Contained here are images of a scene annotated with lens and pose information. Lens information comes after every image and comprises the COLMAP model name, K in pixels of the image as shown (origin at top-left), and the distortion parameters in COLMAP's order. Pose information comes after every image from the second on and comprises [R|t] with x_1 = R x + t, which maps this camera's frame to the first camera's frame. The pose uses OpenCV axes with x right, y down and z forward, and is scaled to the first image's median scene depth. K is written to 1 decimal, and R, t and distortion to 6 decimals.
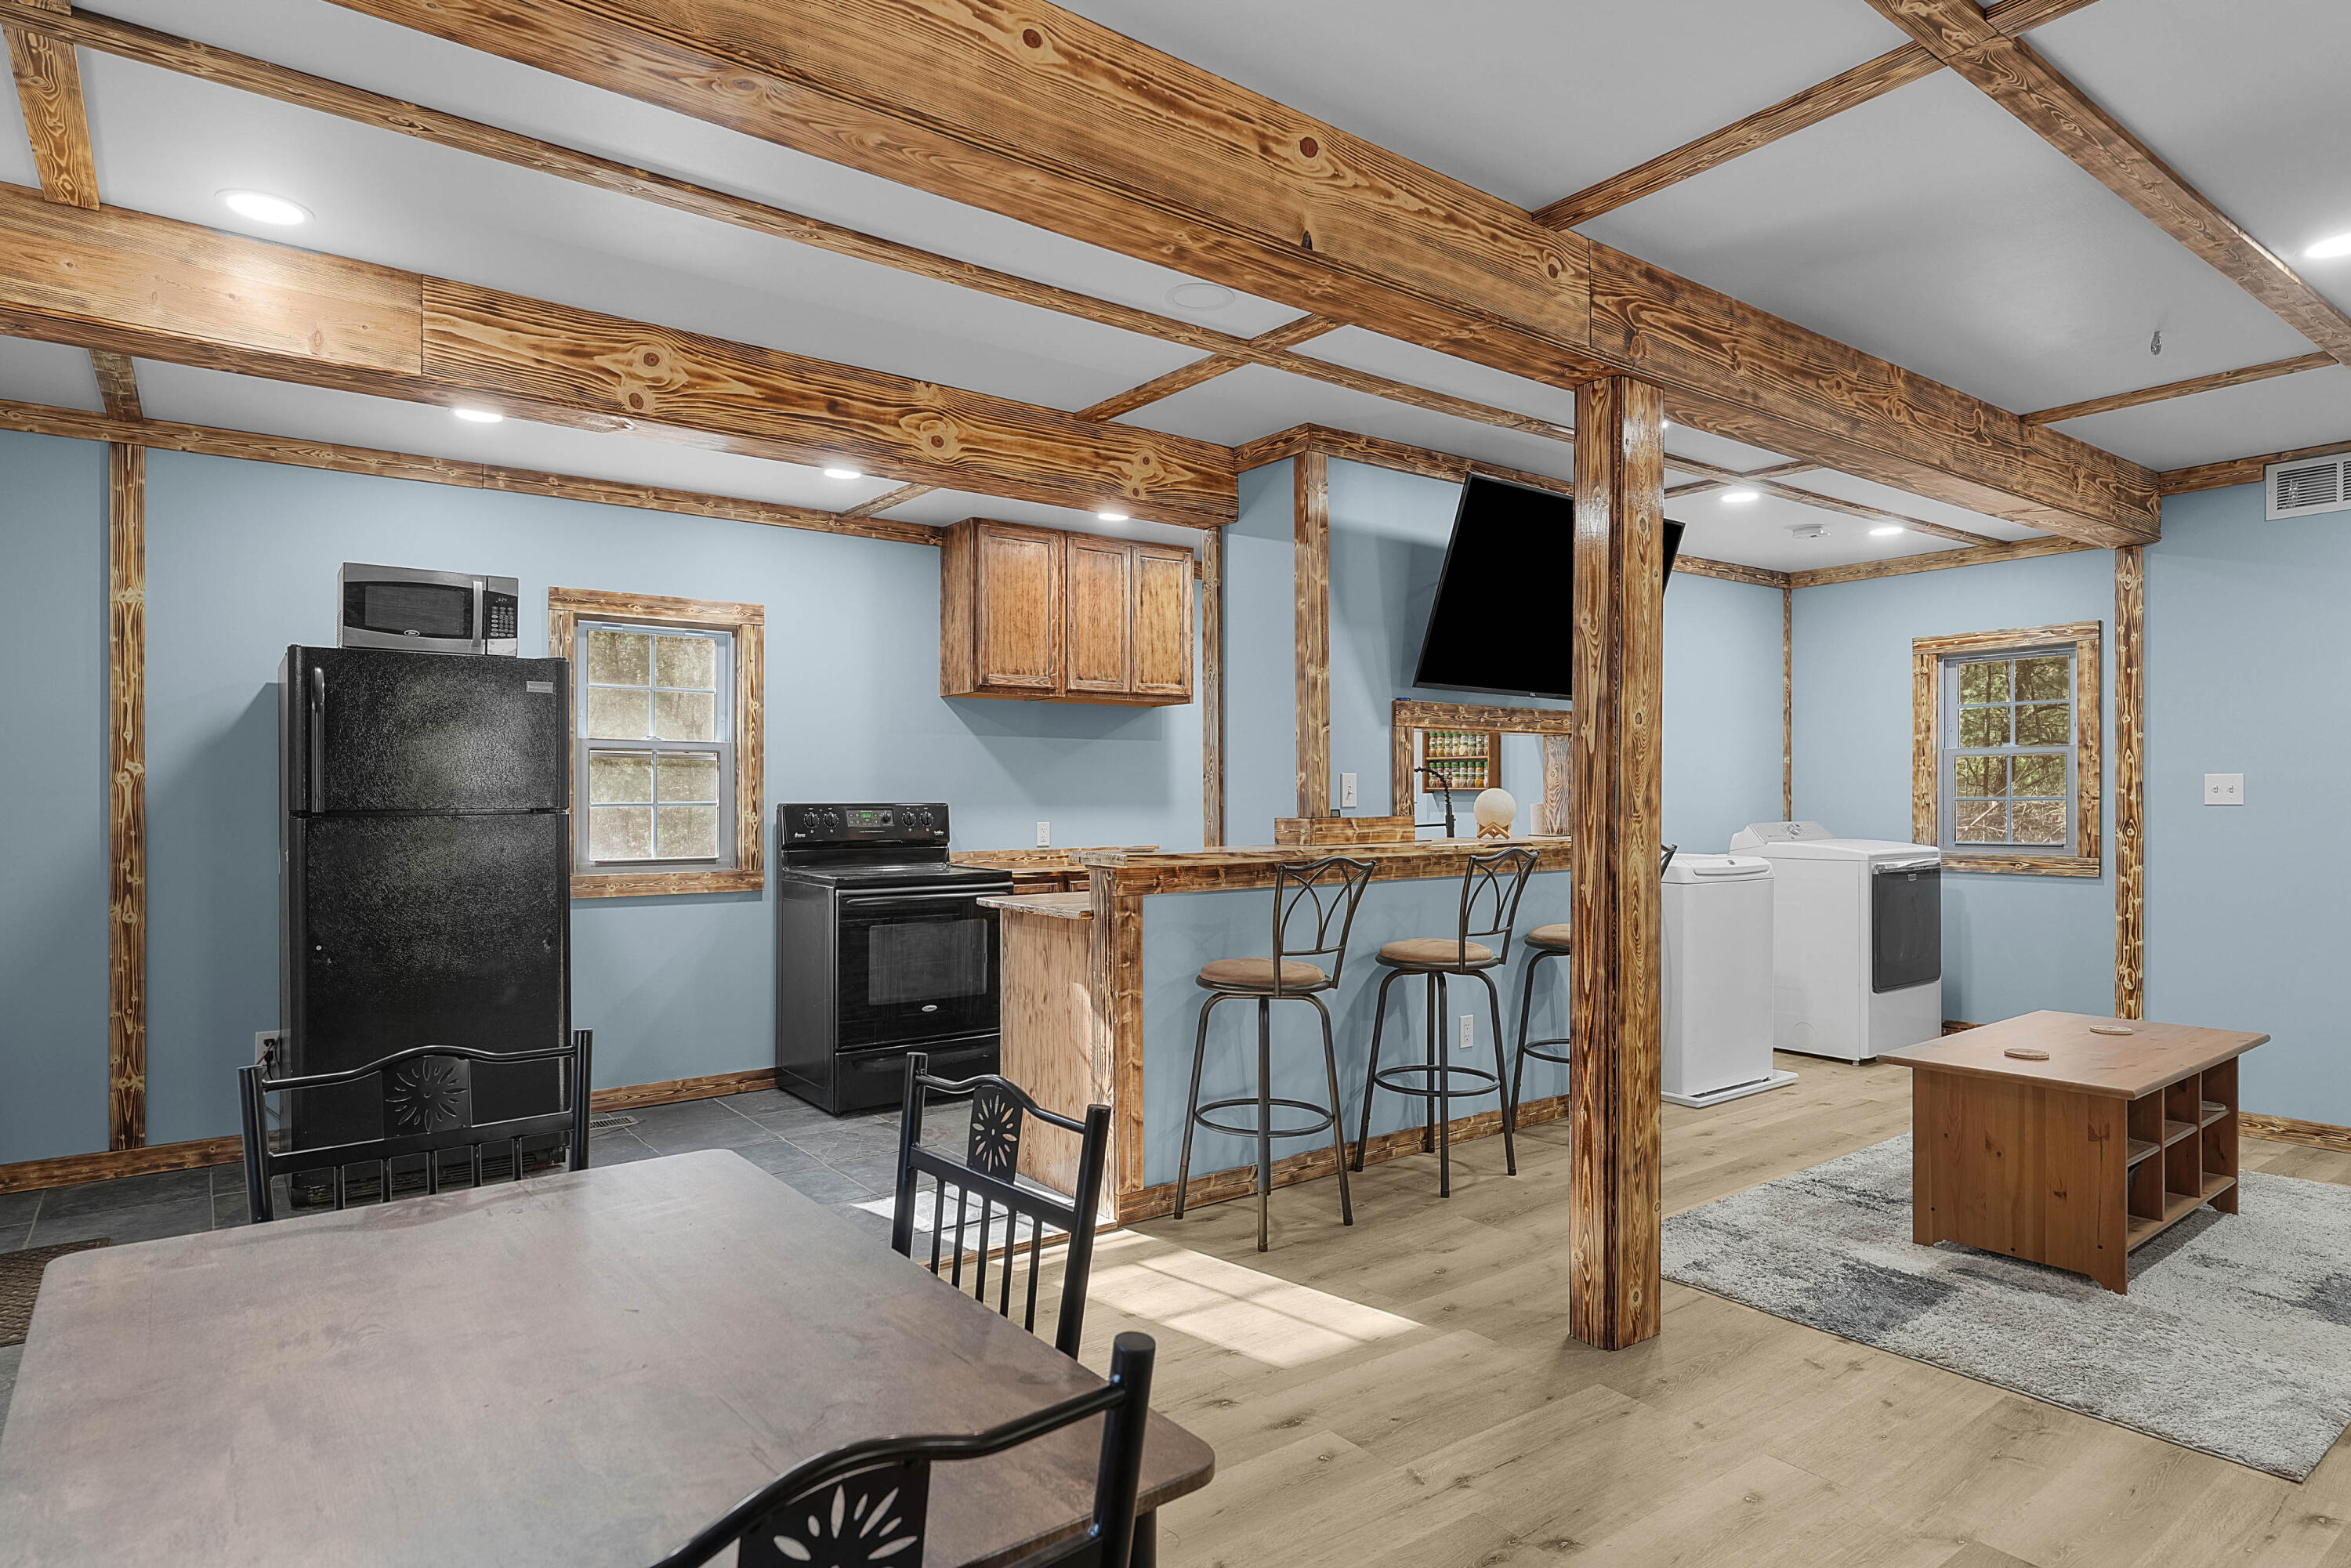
lens RADIAL K [[1314.5, 0, 1175.5], [0, 1314.5, 784.0], [0, 0, 1]] dist [-0.000414, -0.000120]
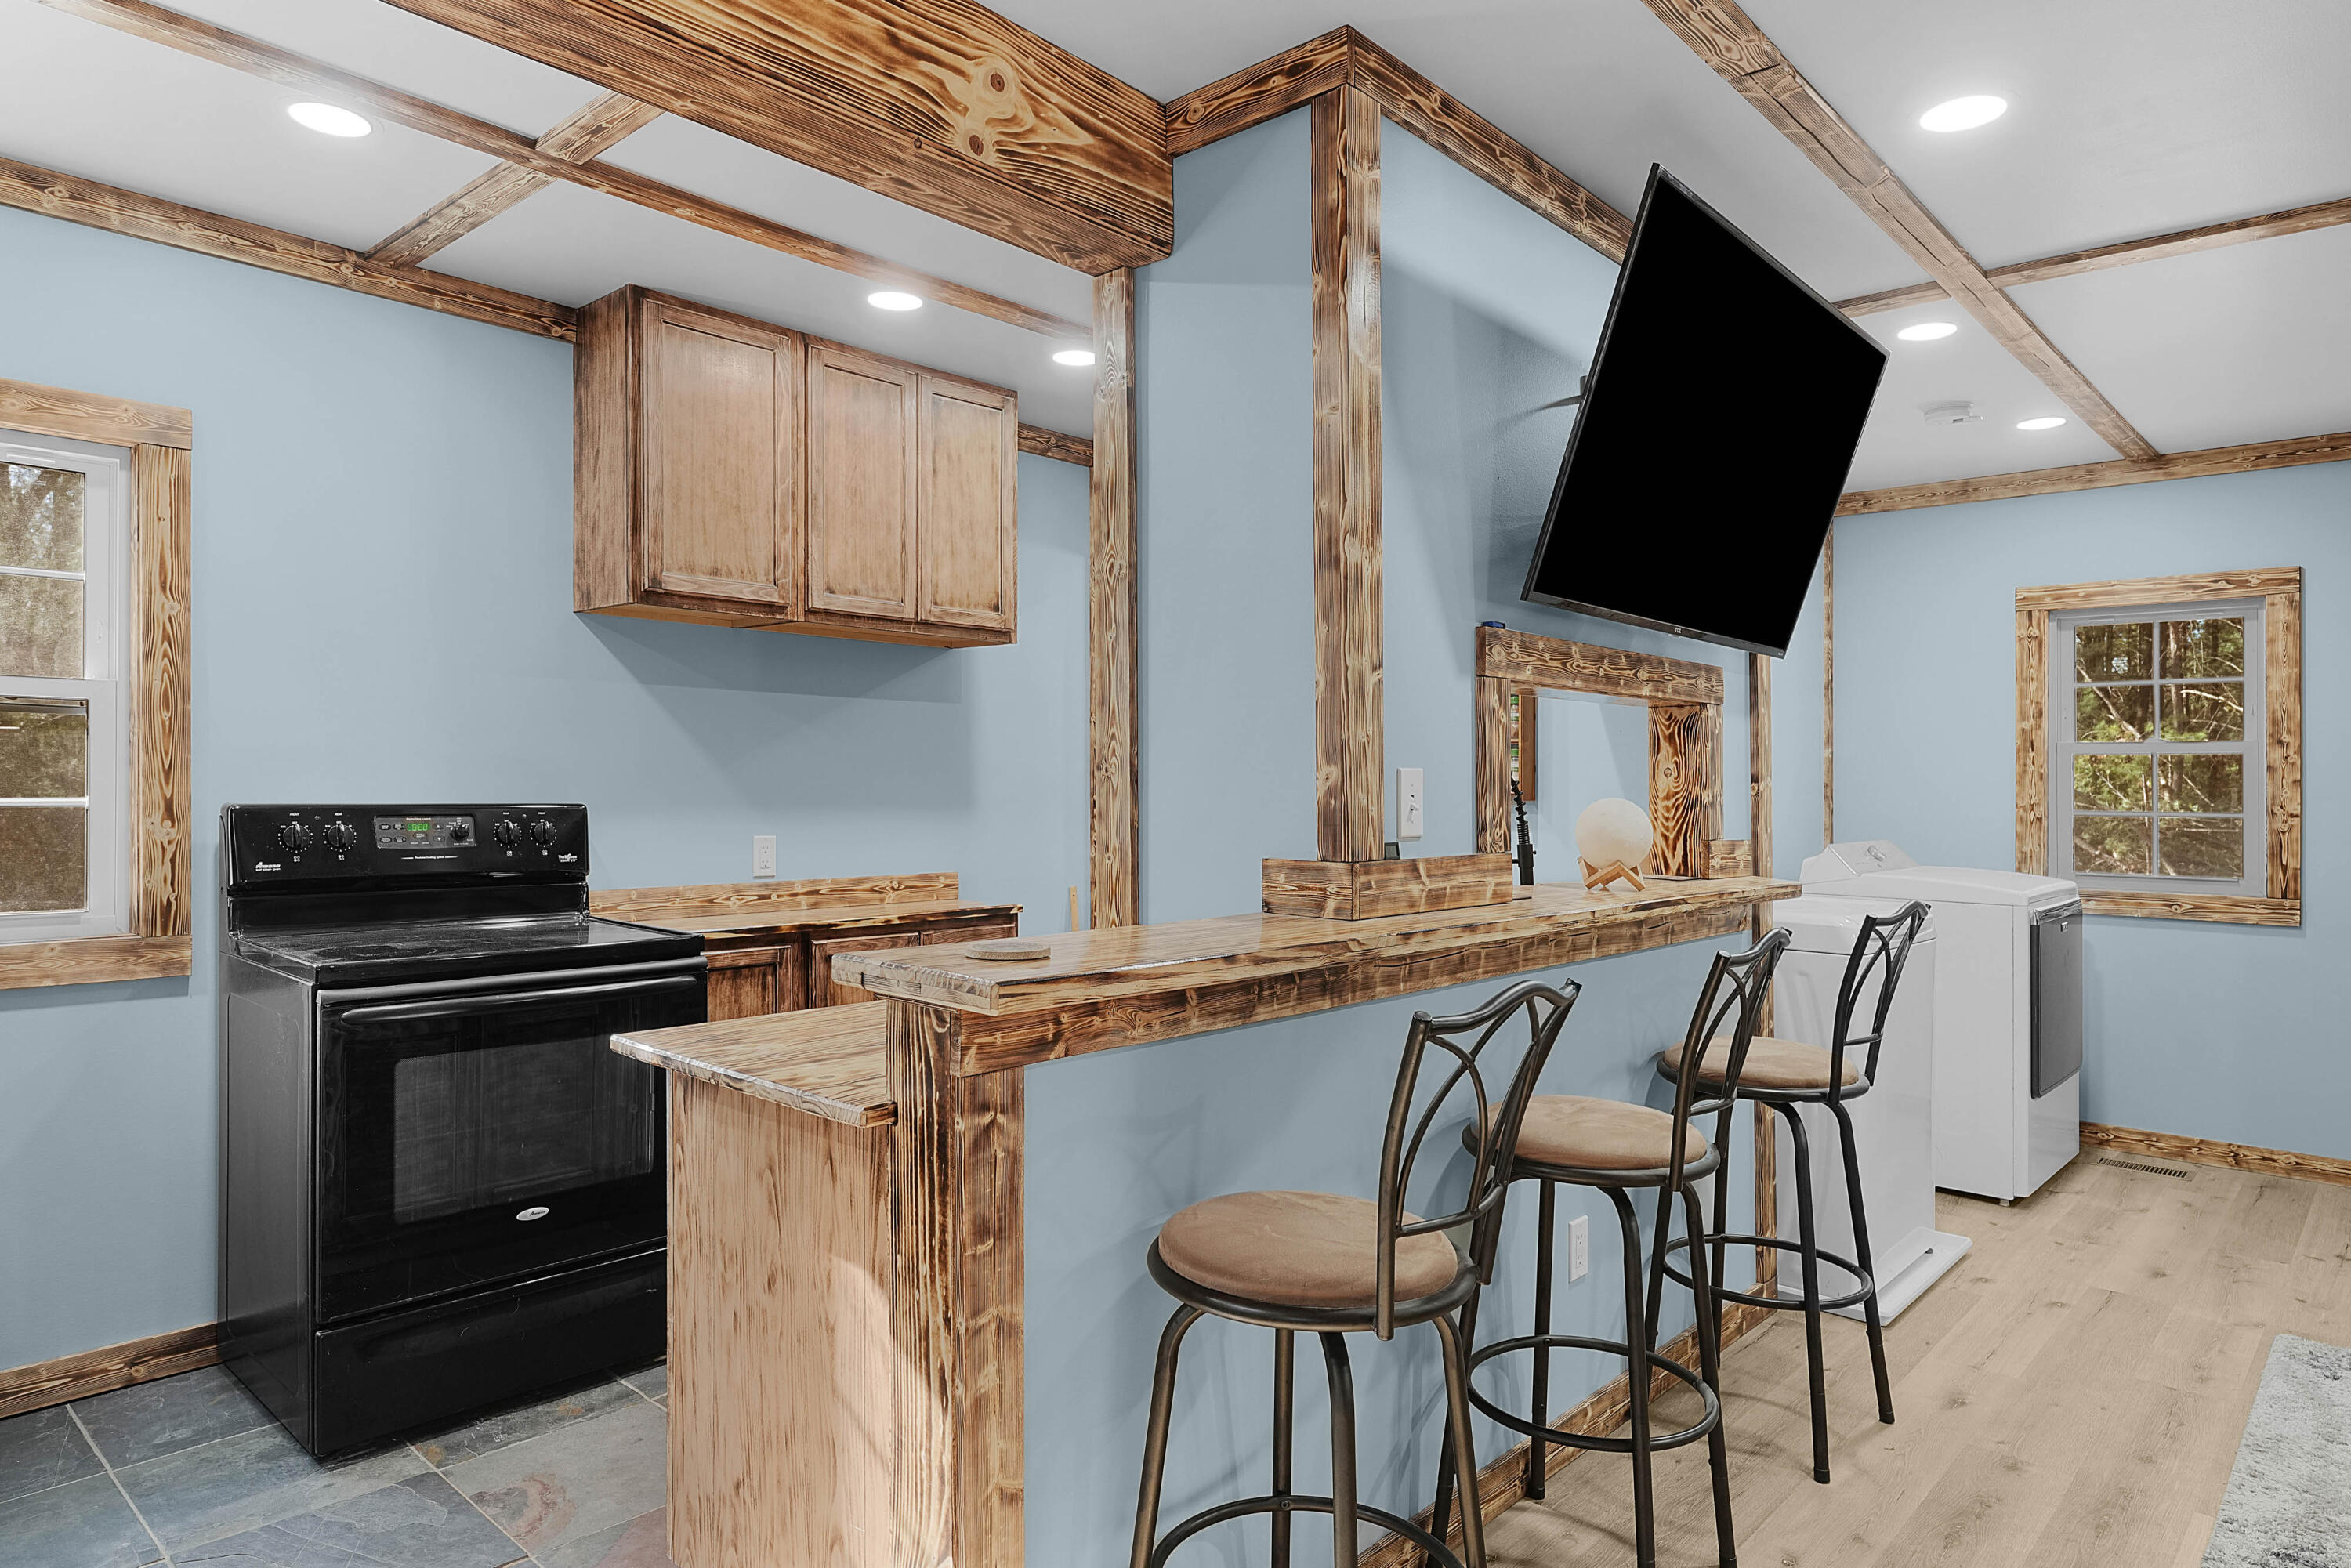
lens RADIAL K [[1402.9, 0, 1186.3], [0, 1402.9, 850.8], [0, 0, 1]] dist [0.002148, 0.000468]
pose [[0.981402, 0.005491, 0.191885, -0.040609], [-0.017194, 0.998088, 0.059378, -0.005628], [-0.191192, -0.061573, 0.979620, 0.393954]]
